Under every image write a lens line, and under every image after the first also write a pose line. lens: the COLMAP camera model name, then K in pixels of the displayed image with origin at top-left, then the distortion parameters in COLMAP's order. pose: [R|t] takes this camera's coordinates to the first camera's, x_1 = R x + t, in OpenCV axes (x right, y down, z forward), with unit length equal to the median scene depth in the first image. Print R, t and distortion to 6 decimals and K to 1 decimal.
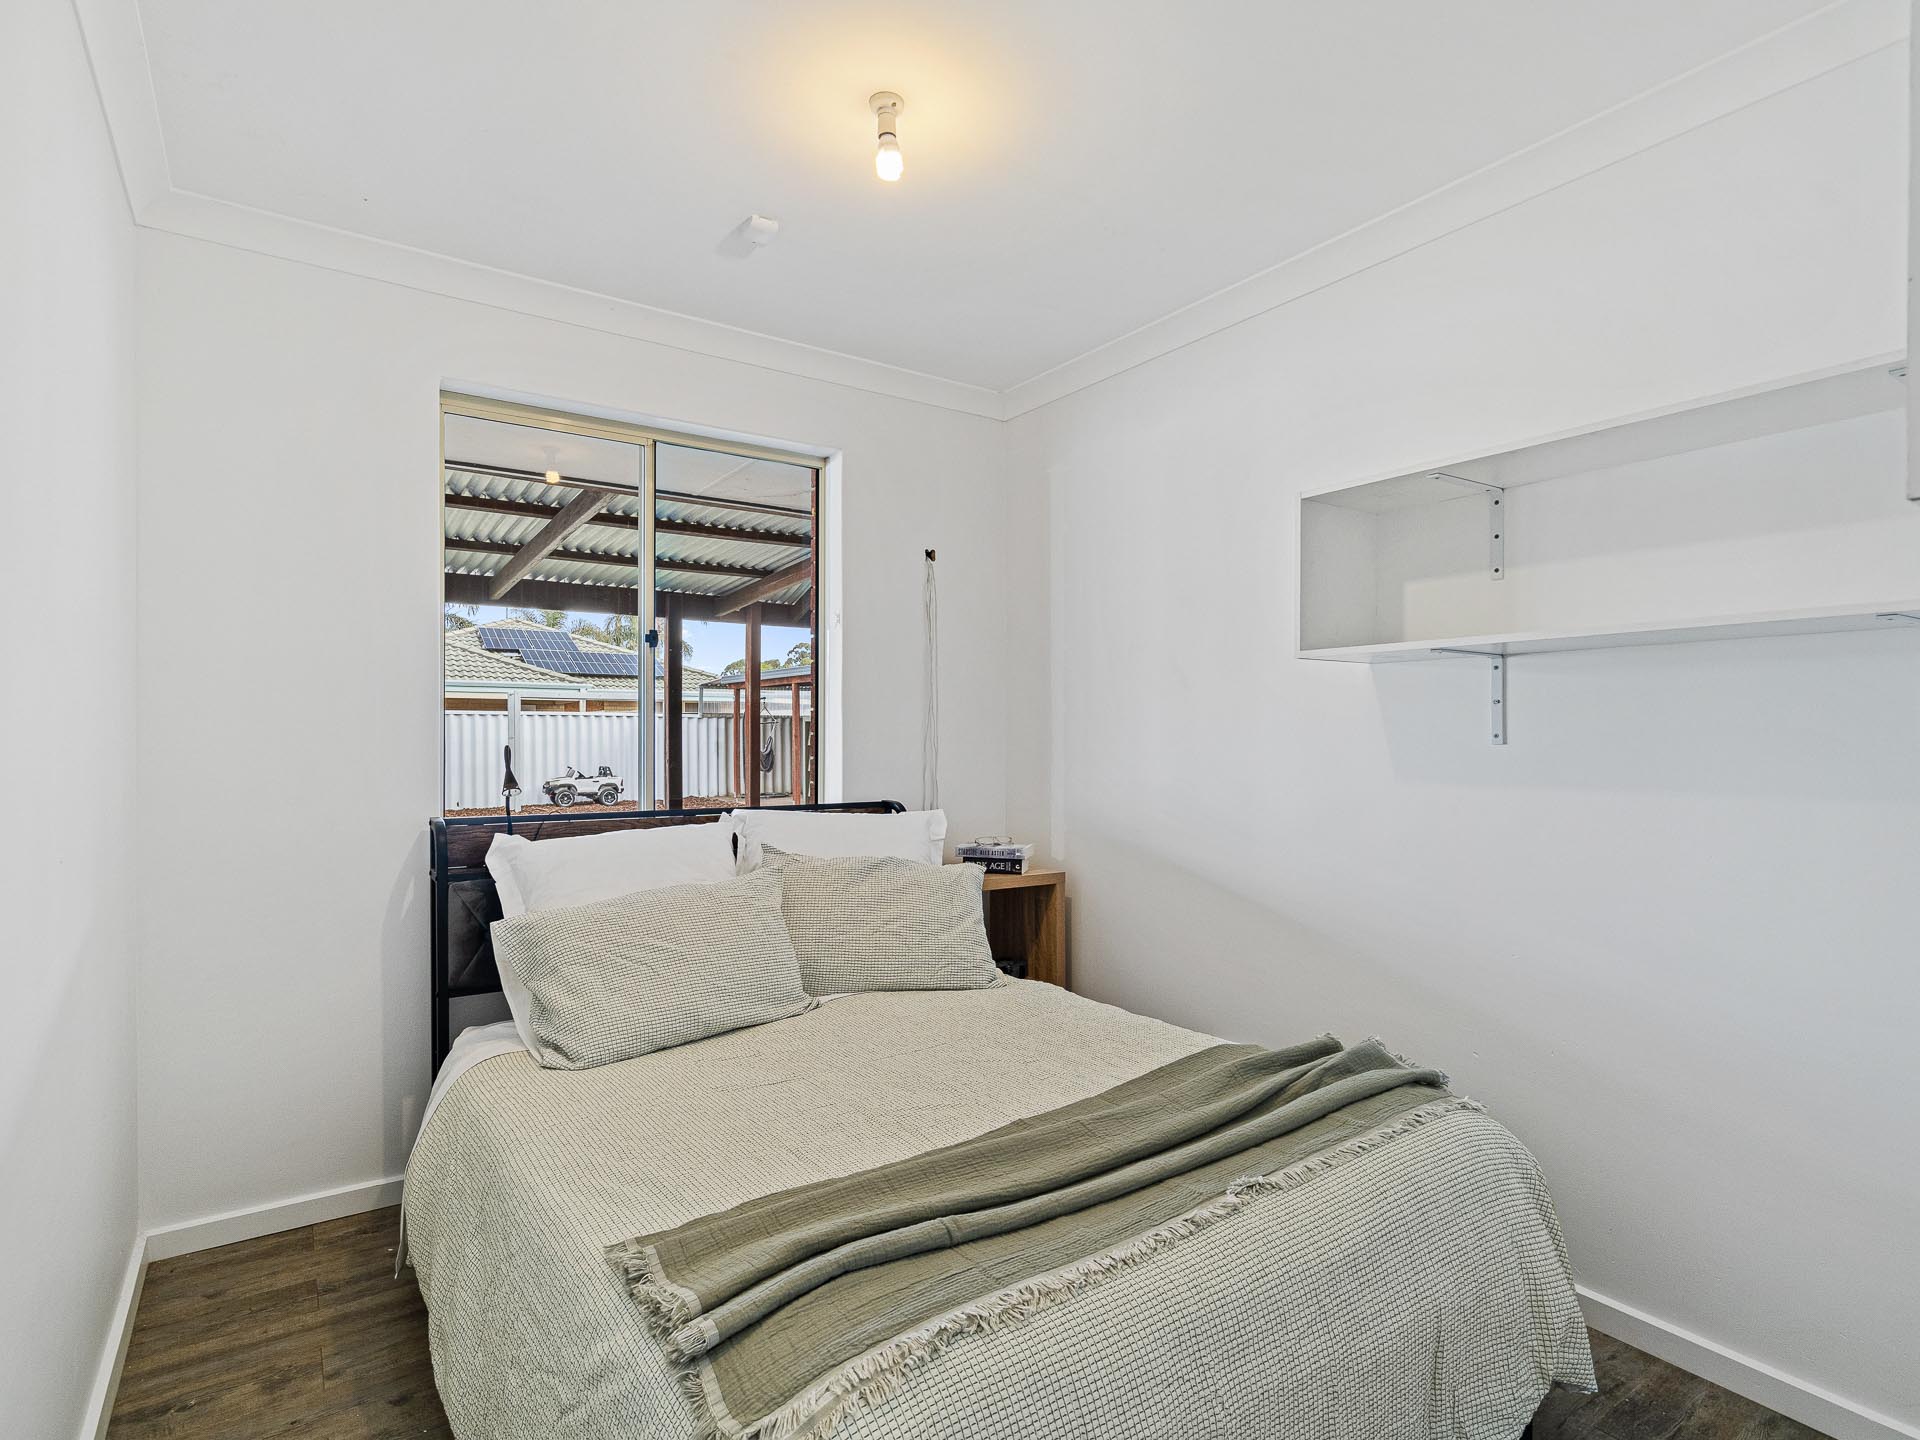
lens RADIAL K [[990.9, 0, 972.7], [0, 990.9, 731.1], [0, 0, 1]] dist [-0.007434, 0.001472]
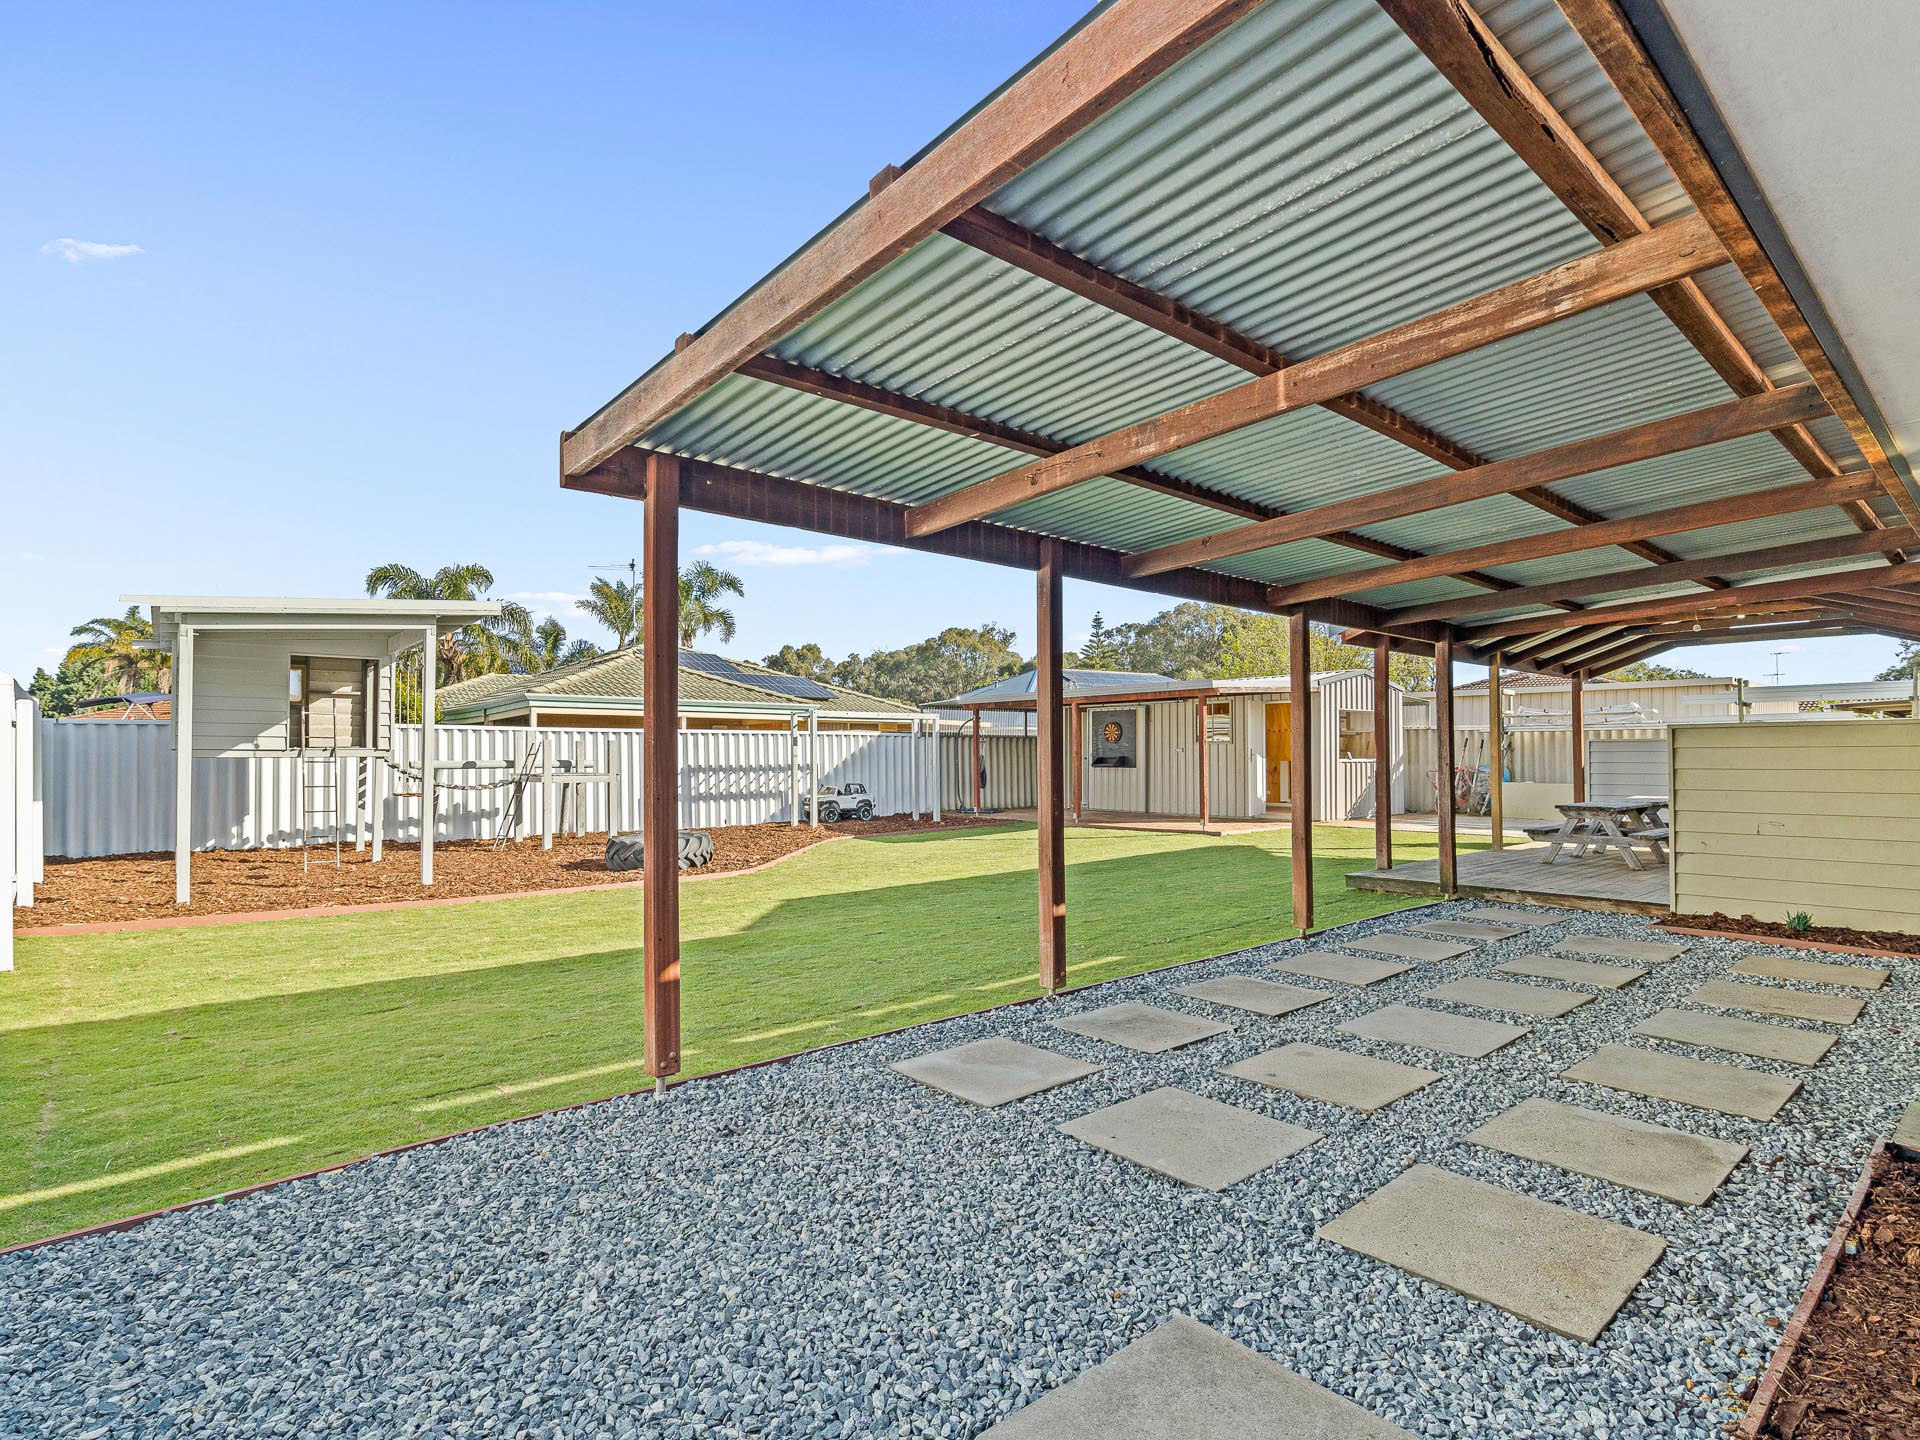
lens RADIAL K [[990.9, 0, 966.8], [0, 990.9, 731.2], [0, 0, 1]] dist [-0.007434, 0.001472]
pose [[0.992937, 0.005057, 0.118533, -0.385768], [-0.003130, 0.999860, -0.016438, -0.003200], [-0.118600, 0.015950, 0.992814, -0.061074]]
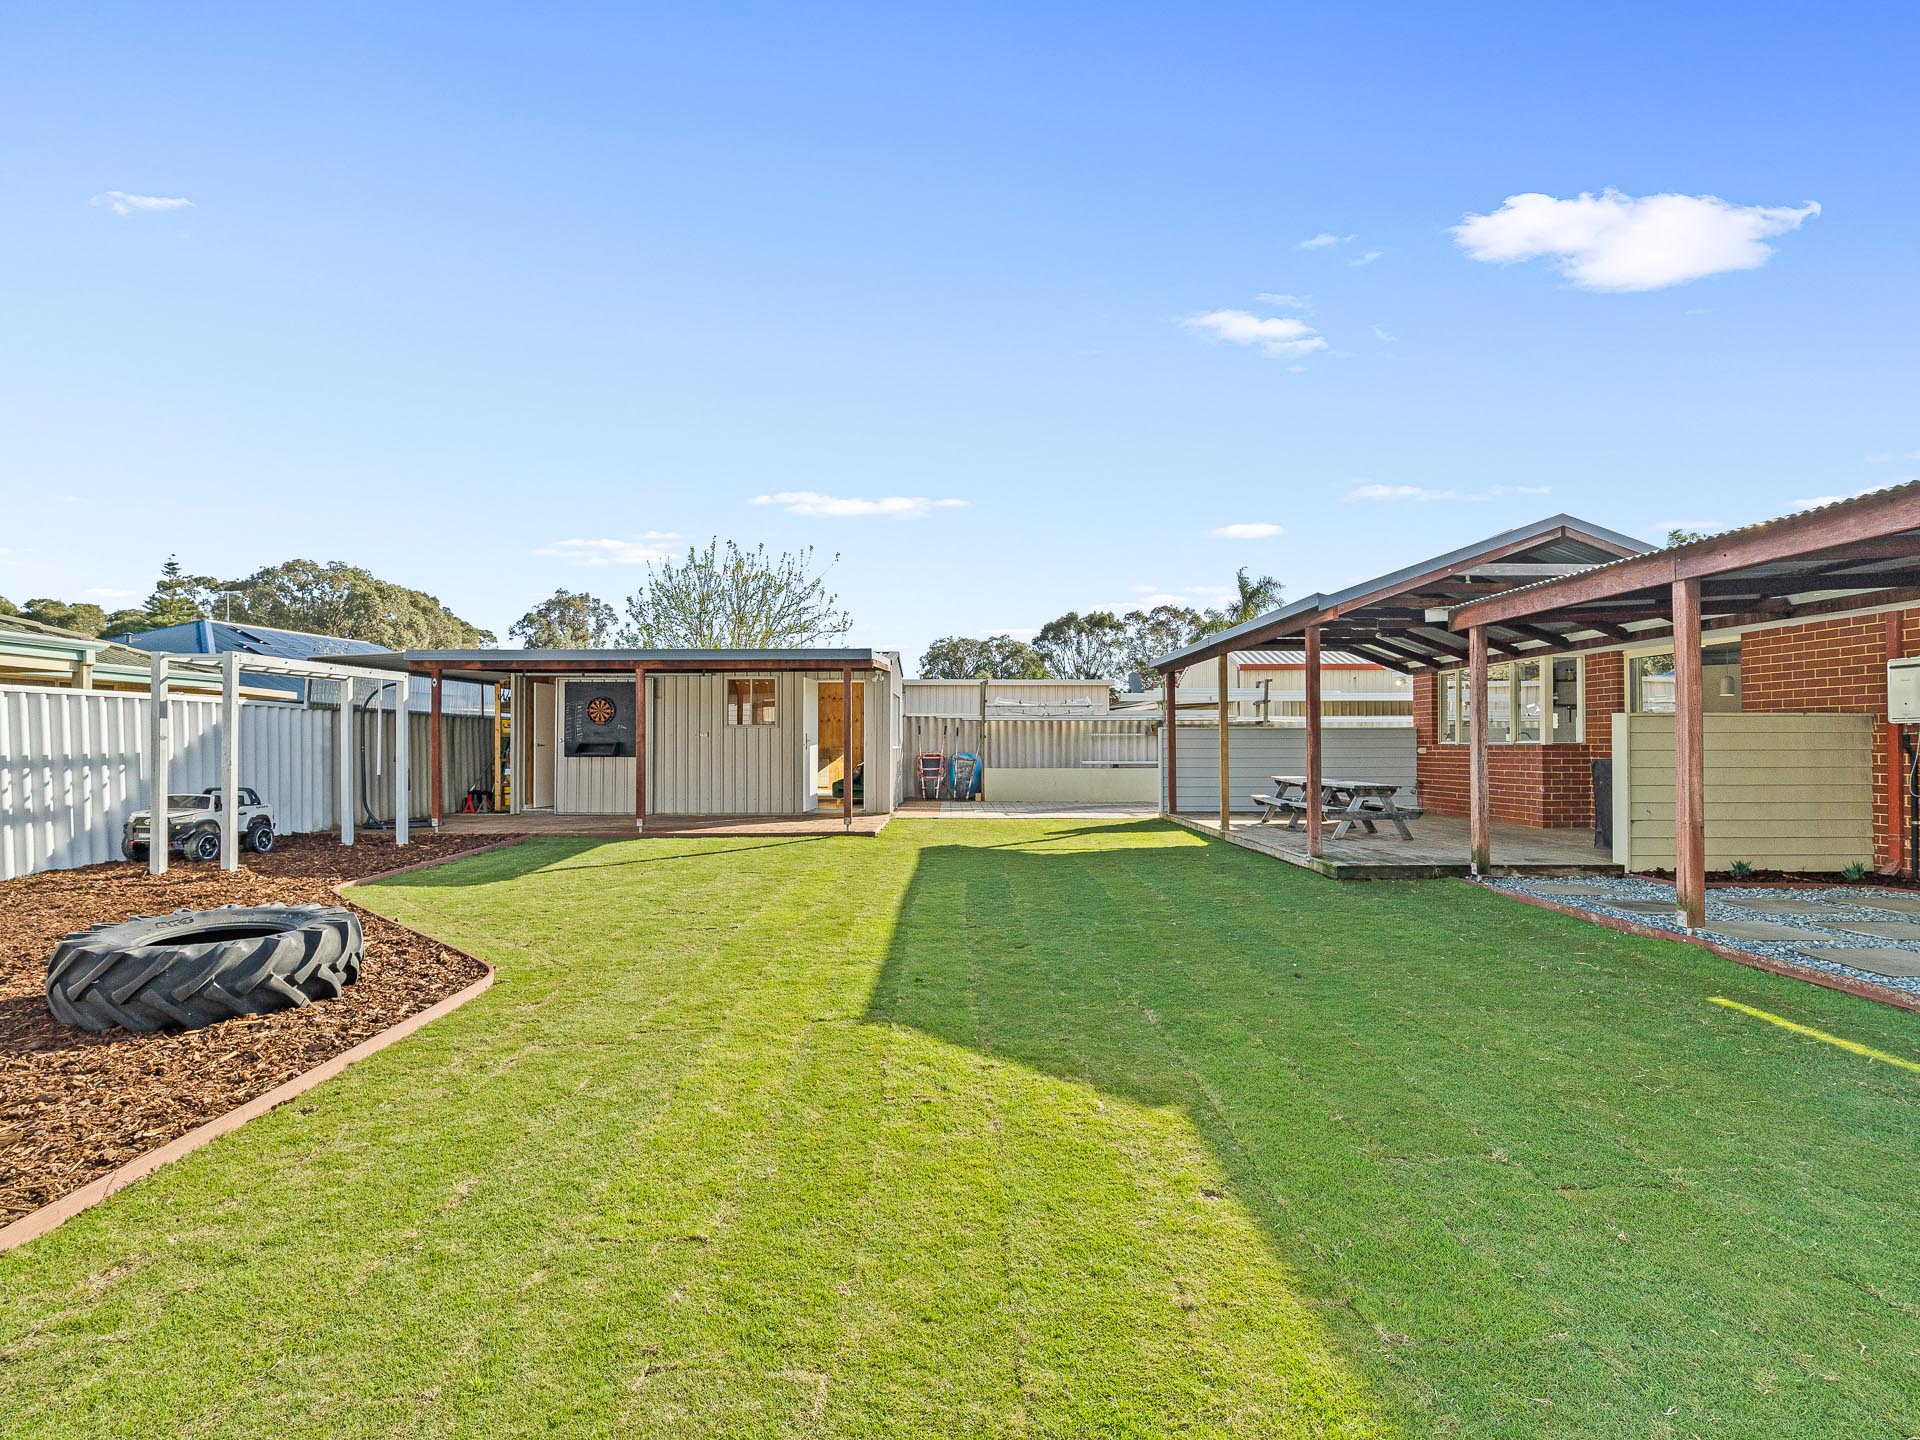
lens RADIAL K [[990.9, 0, 973.2], [0, 990.9, 739.9], [0, 0, 1]] dist [-0.007434, 0.001472]
pose [[0.559867, 0.008811, 0.828535, -0.627058], [-0.010178, 0.999941, -0.003757, 0.004521], [-0.828520, -0.006330, 0.559924, 0.300979]]
